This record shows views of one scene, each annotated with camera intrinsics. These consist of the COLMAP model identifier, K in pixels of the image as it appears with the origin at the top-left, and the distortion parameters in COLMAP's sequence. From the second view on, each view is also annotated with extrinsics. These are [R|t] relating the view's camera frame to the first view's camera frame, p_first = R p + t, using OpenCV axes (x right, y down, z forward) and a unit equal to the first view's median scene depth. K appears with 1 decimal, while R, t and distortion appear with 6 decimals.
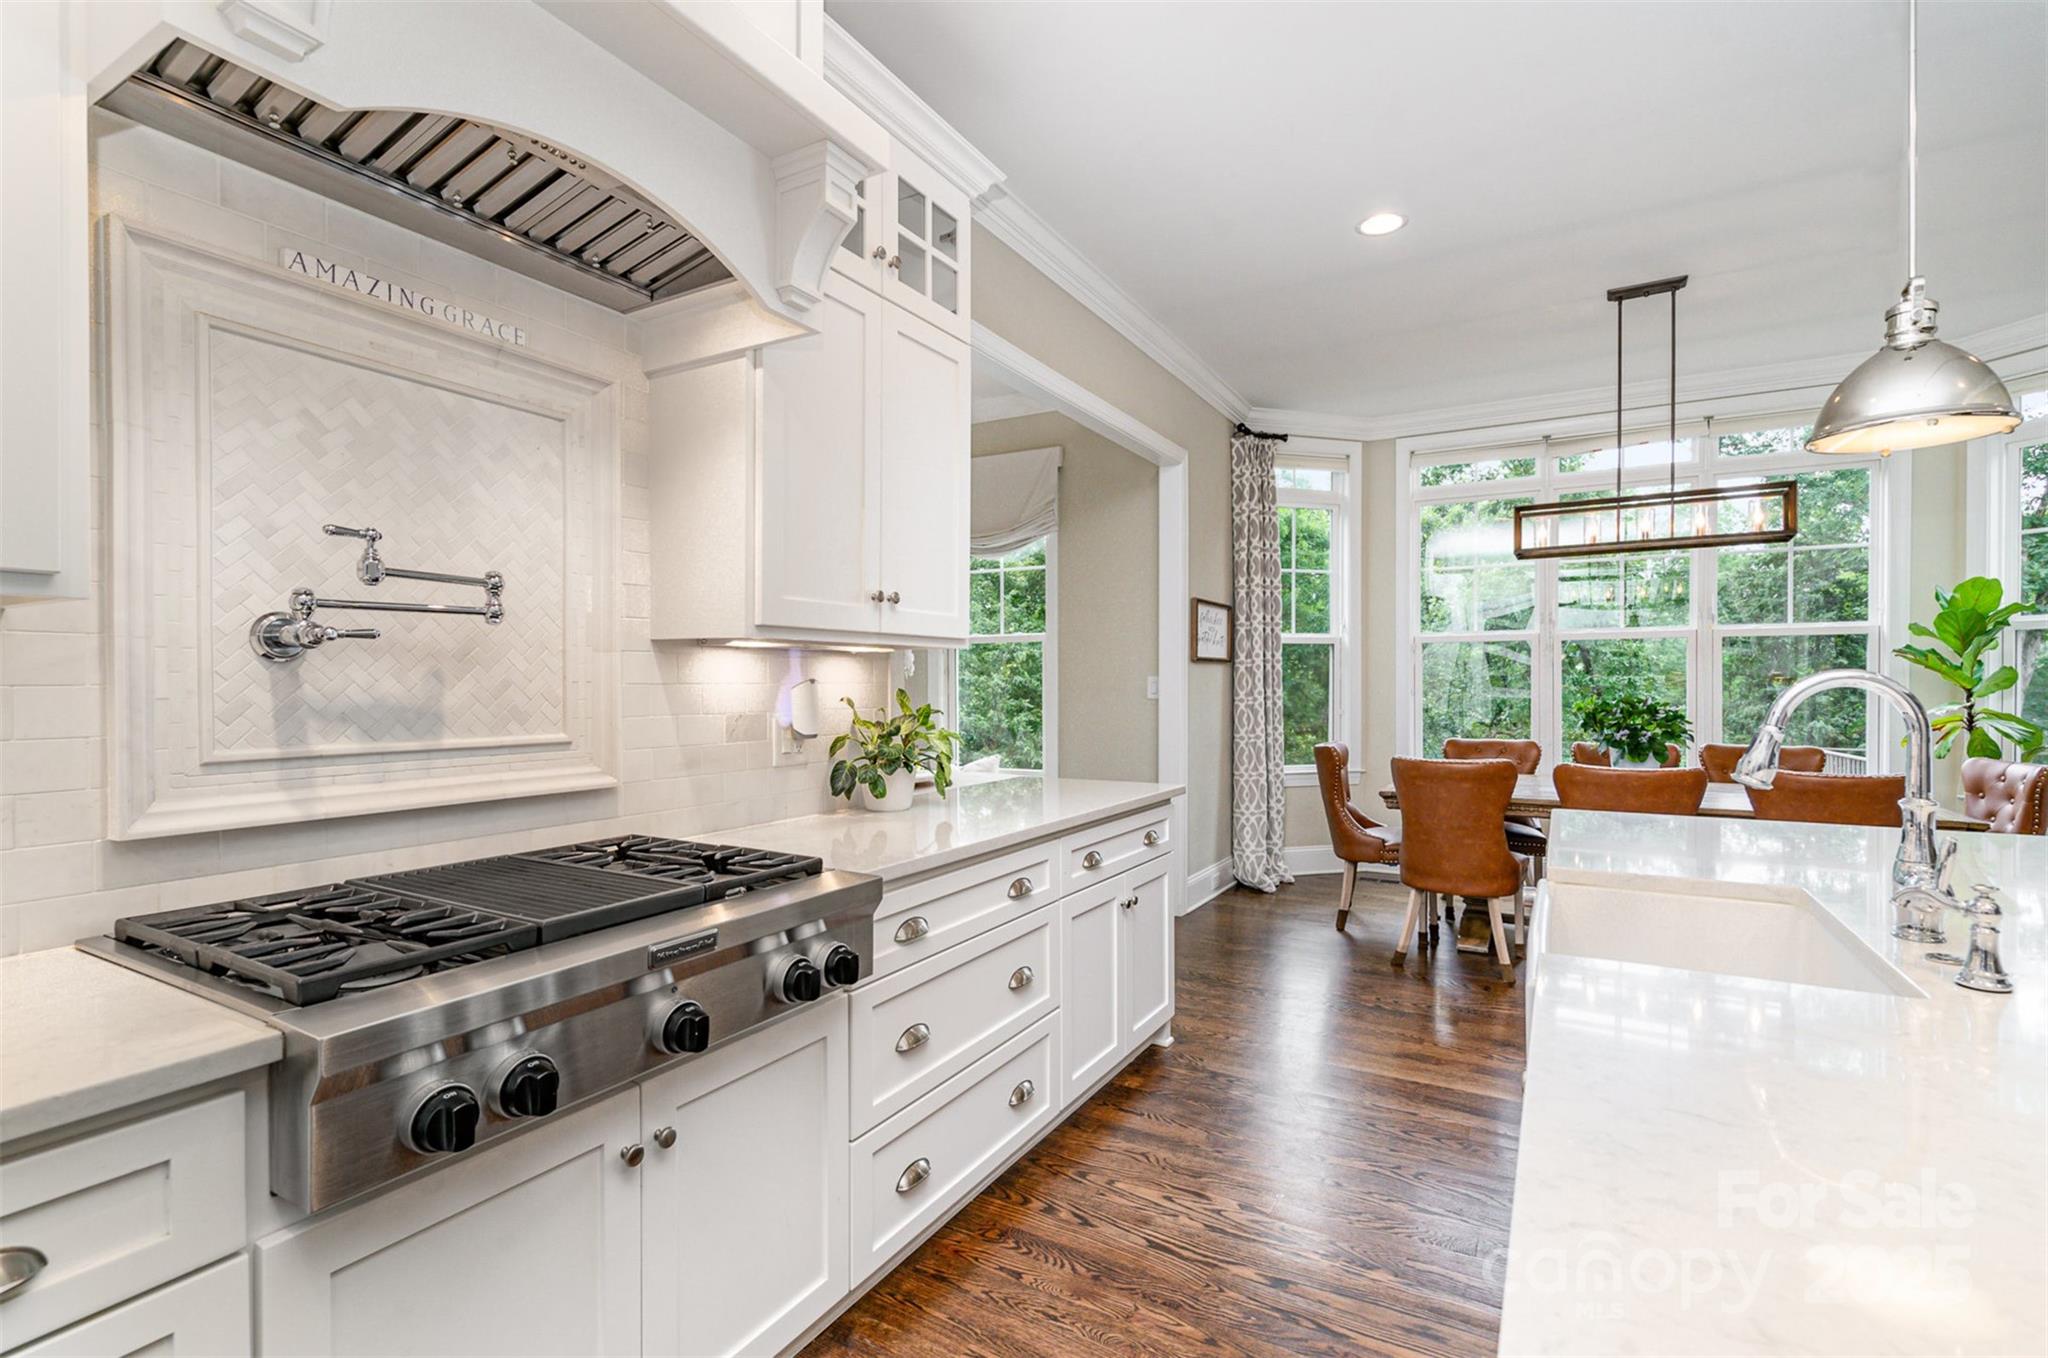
lens RADIAL K [[926.2, 0, 1026.6], [0, 926.2, 685.7], [0, 0, 1]] dist [-0.002109, -0.000158]
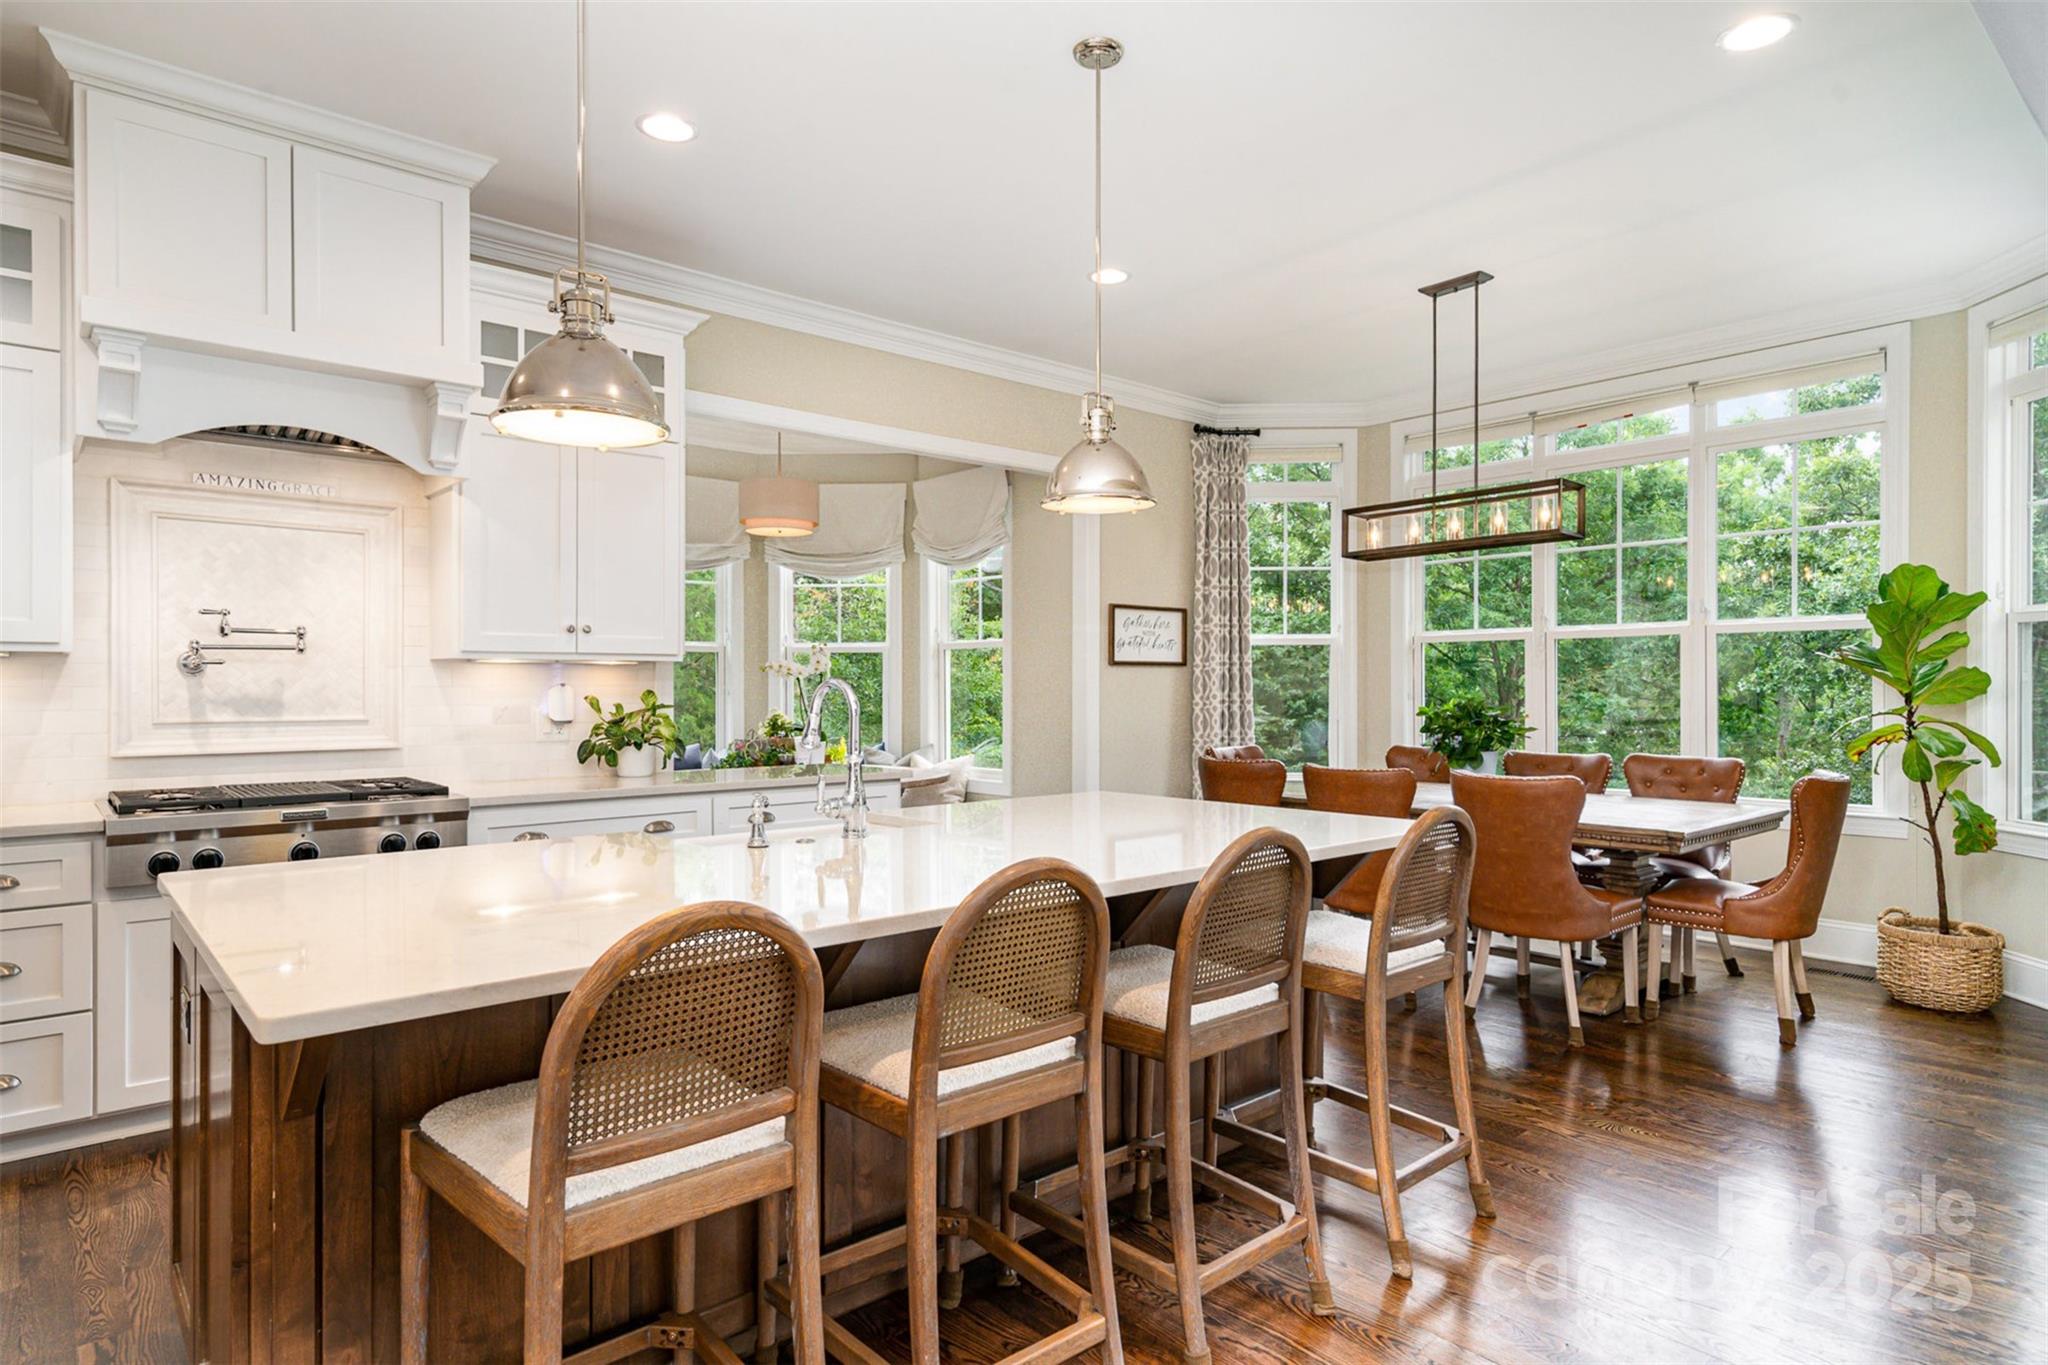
lens RADIAL K [[1128.9, 0, 1024.0], [0, 1128.9, 682.5], [0, 0, 1]] dist [0.003517, 0.001409]
pose [[0.947173, -0.001949, -0.320716, 1.222288], [-0.000572, 0.999970, -0.007765, 0.005294], [0.320721, 0.007539, 0.947144, -0.546621]]
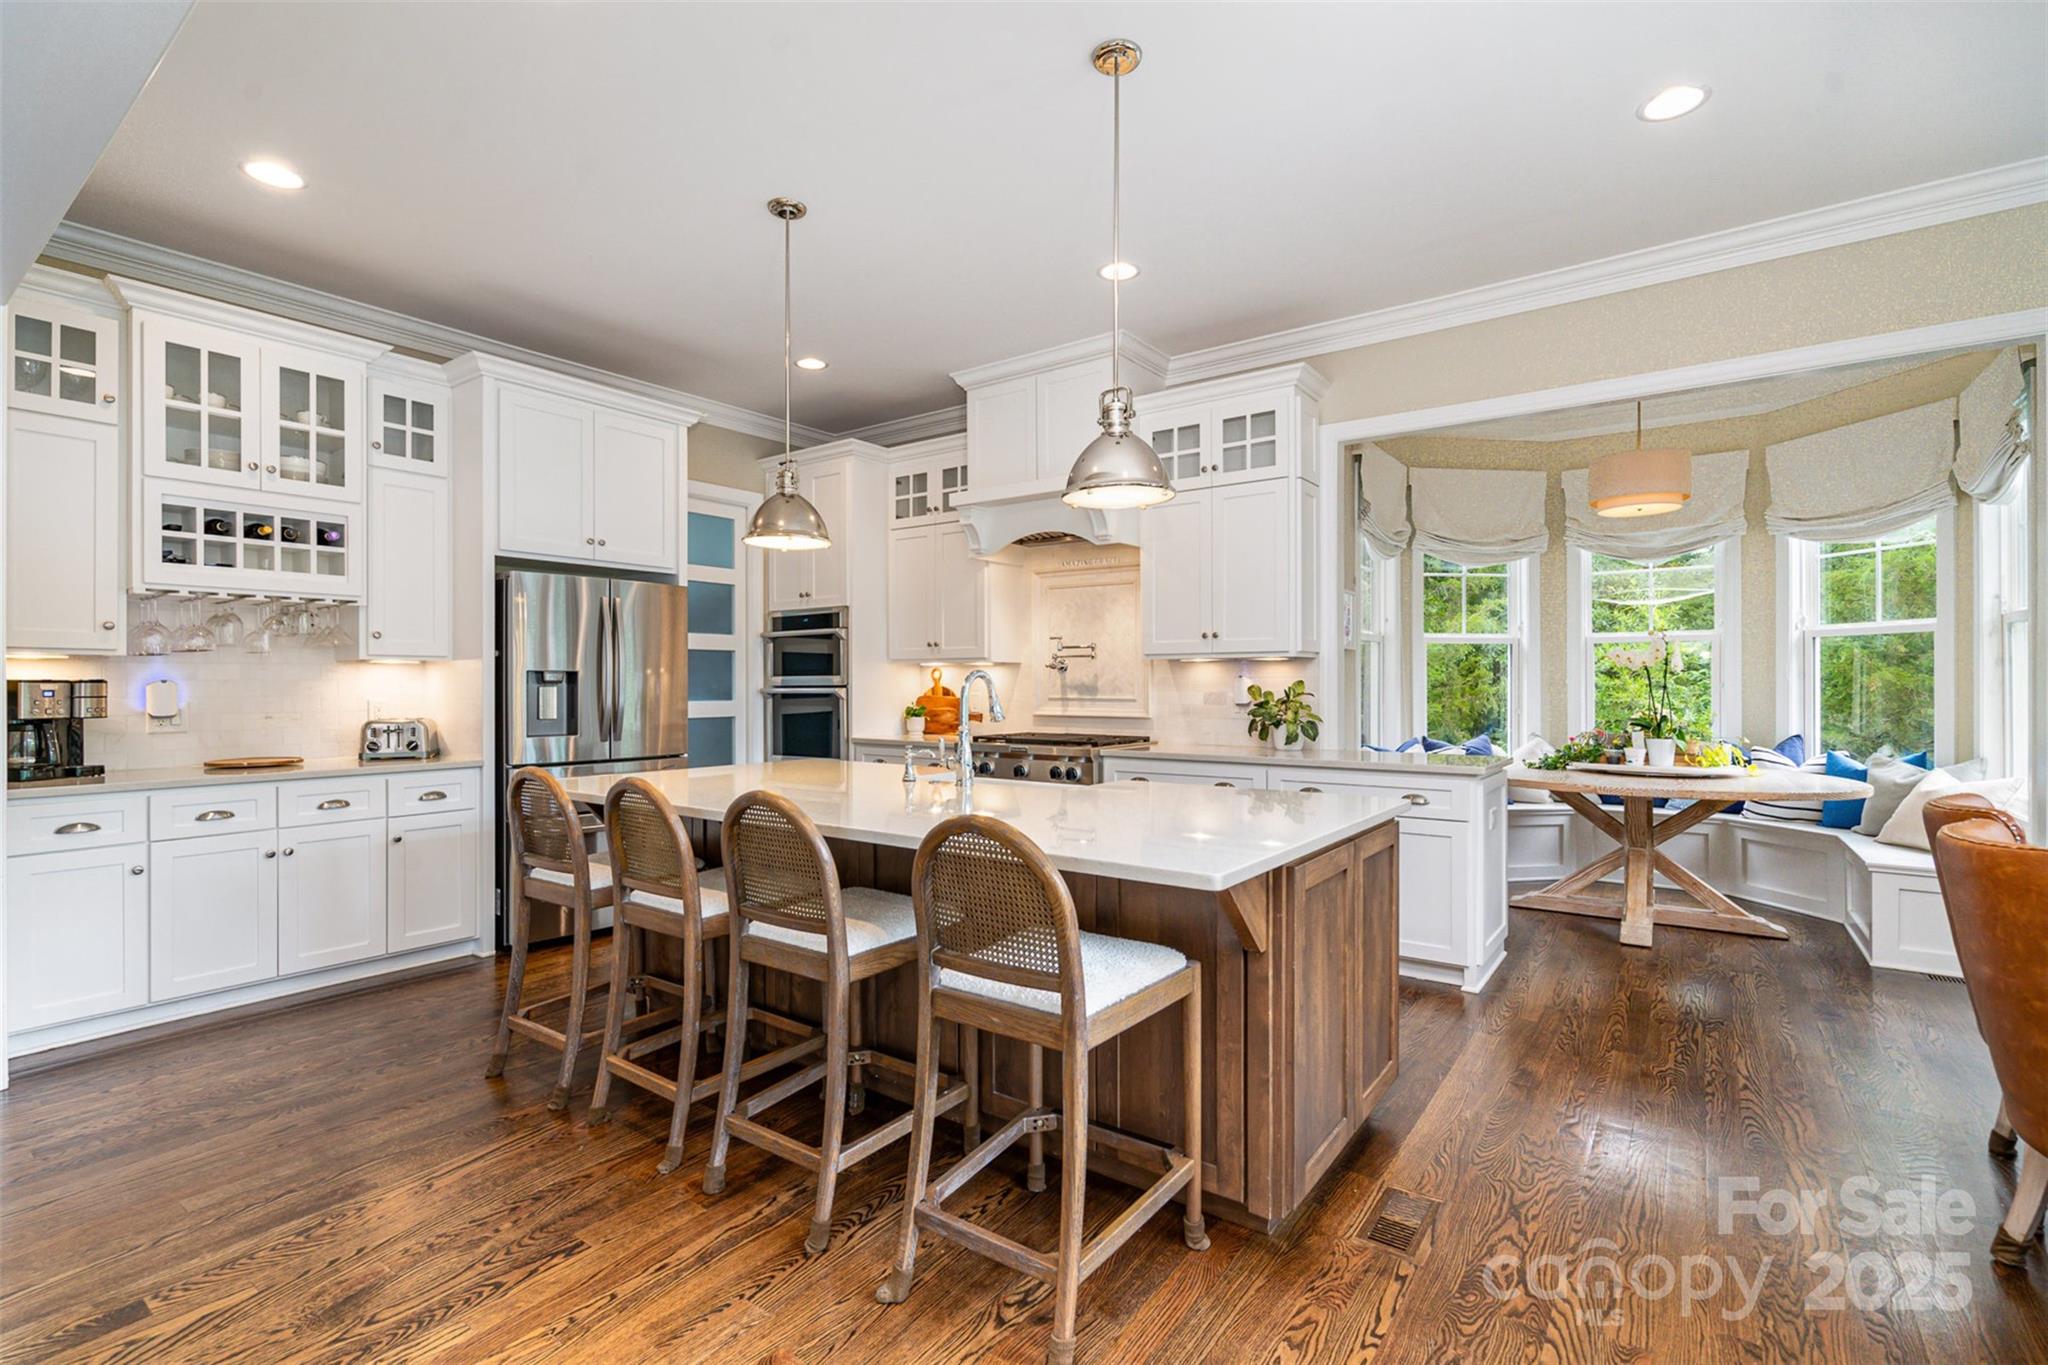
lens RADIAL K [[926.2, 0, 1026.6], [0, 926.2, 689.2], [0, 0, 1]] dist [-0.002109, -0.000158]
pose [[-0.104615, 0.004225, -0.994504, 2.094501], [-0.003705, 0.999982, 0.004638, 0.017411], [0.994506, 0.004169, -0.104597, 0.885473]]
